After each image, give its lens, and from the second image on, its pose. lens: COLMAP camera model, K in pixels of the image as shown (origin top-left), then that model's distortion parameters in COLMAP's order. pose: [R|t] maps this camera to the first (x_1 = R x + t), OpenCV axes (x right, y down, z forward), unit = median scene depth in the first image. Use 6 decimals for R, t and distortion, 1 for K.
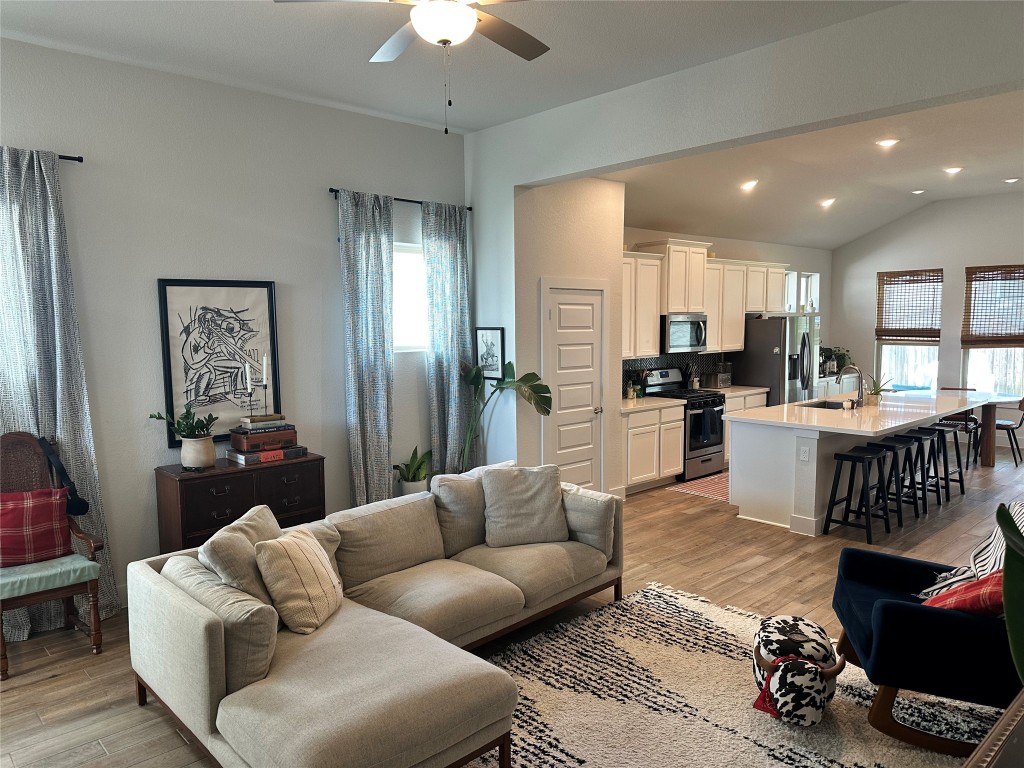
lens RADIAL K [[723.3, 0, 505.2], [0, 723.3, 391.5], [0, 0, 1]] dist [0.070460, -0.072647]
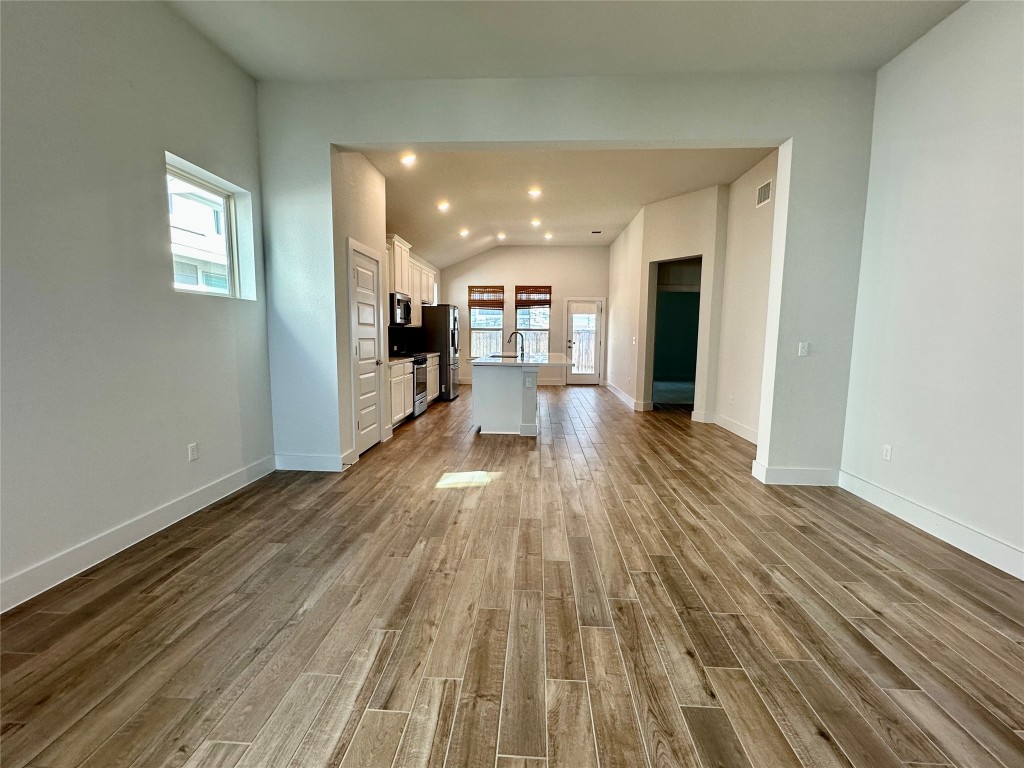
lens RADIAL K [[466.3, 0, 511.5], [0, 466.3, 382.3], [0, 0, 1]] dist [-0.000243, 0.000073]
pose [[0.719781, -0.056077, 0.691933, -0.206600], [0.054808, 0.998211, 0.023885, 0.043906], [-0.692034, 0.020731, 0.721567, 0.243627]]
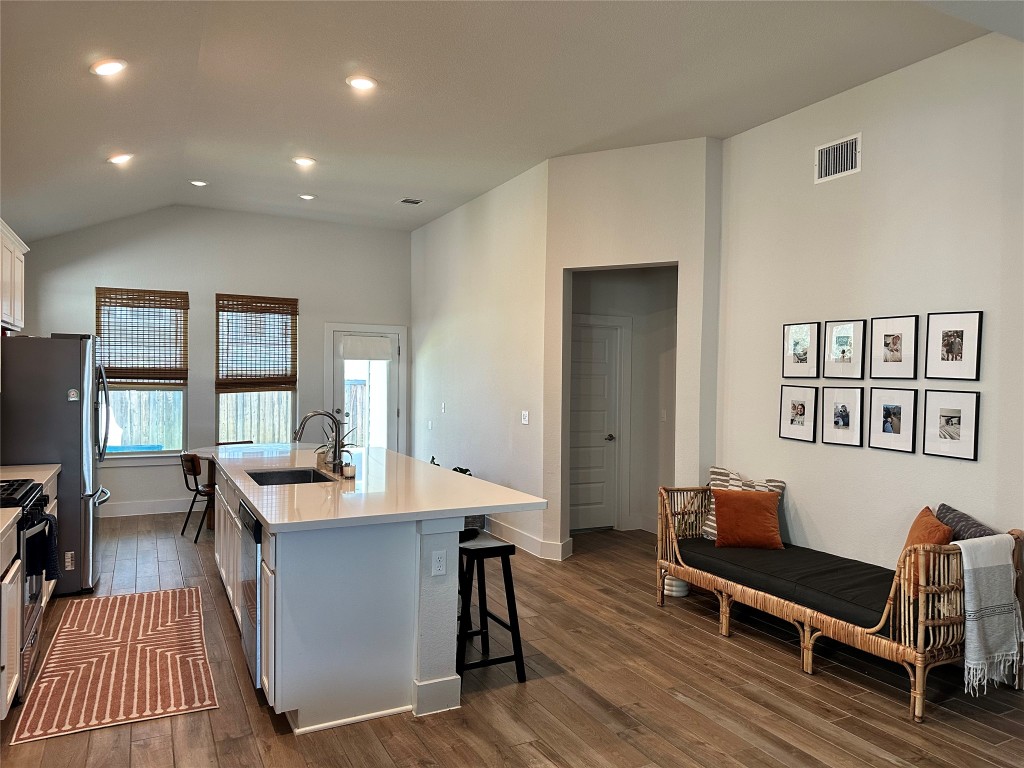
lens RADIAL K [[723.3, 0, 518.0], [0, 723.3, 389.8], [0, 0, 1]] dist [0.070460, -0.072647]
pose [[0.266945, -0.002160, 0.963709, -0.079727], [0.083233, 0.996313, -0.020822, -0.022029], [-0.960111, 0.085771, 0.266140, 0.574646]]
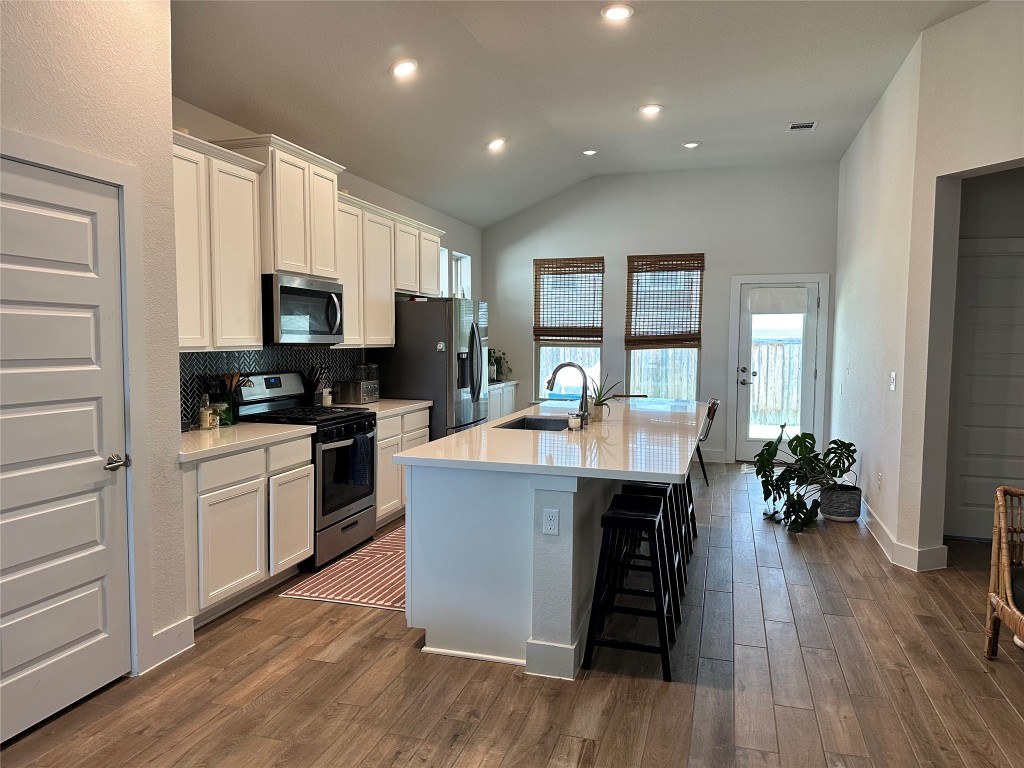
lens RADIAL K [[723.3, 0, 516.2], [0, 723.3, 384.7], [0, 0, 1]] dist [0.070460, -0.072647]
pose [[0.859509, -0.018133, 0.510799, 0.091508], [0.036133, 0.999026, -0.025335, -0.000311], [-0.509842, 0.040232, 0.859327, 0.412869]]
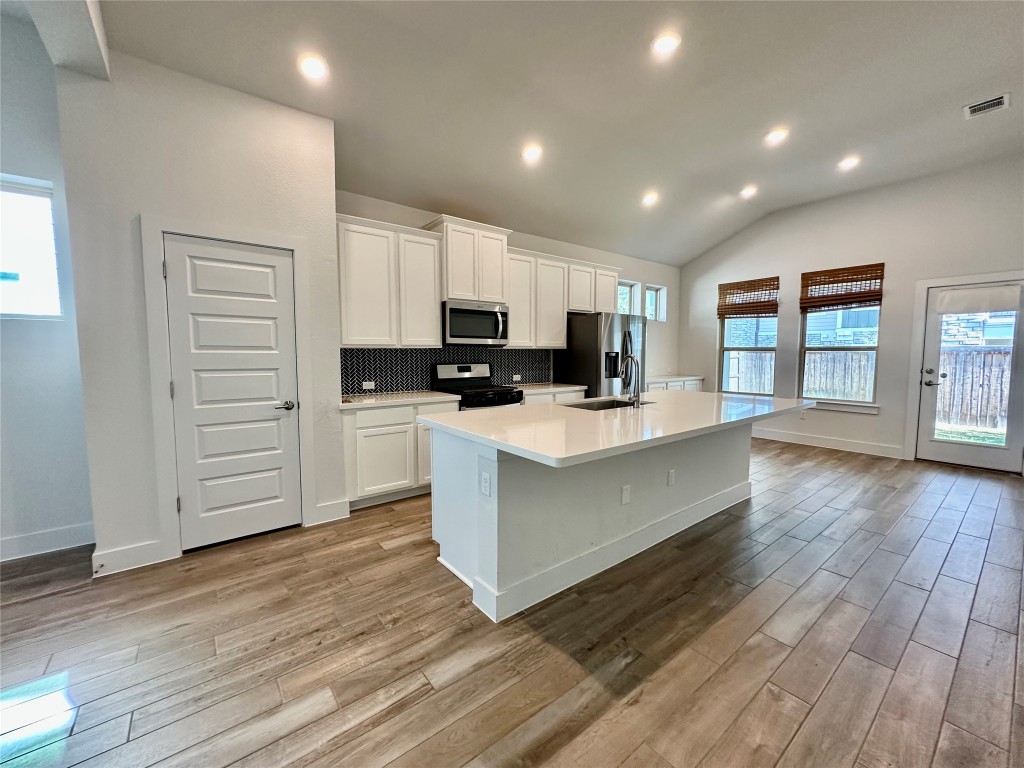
lens RADIAL K [[410.9, 0, 509.4], [0, 410.9, 381.7], [0, 0, 1]] dist [-0.003043, 0.001674]
pose [[0.995523, 0.015841, -0.093179, 0.336781], [-0.018733, 0.999367, -0.030248, 0.008315], [0.092641, 0.031858, 0.995190, 0.483303]]
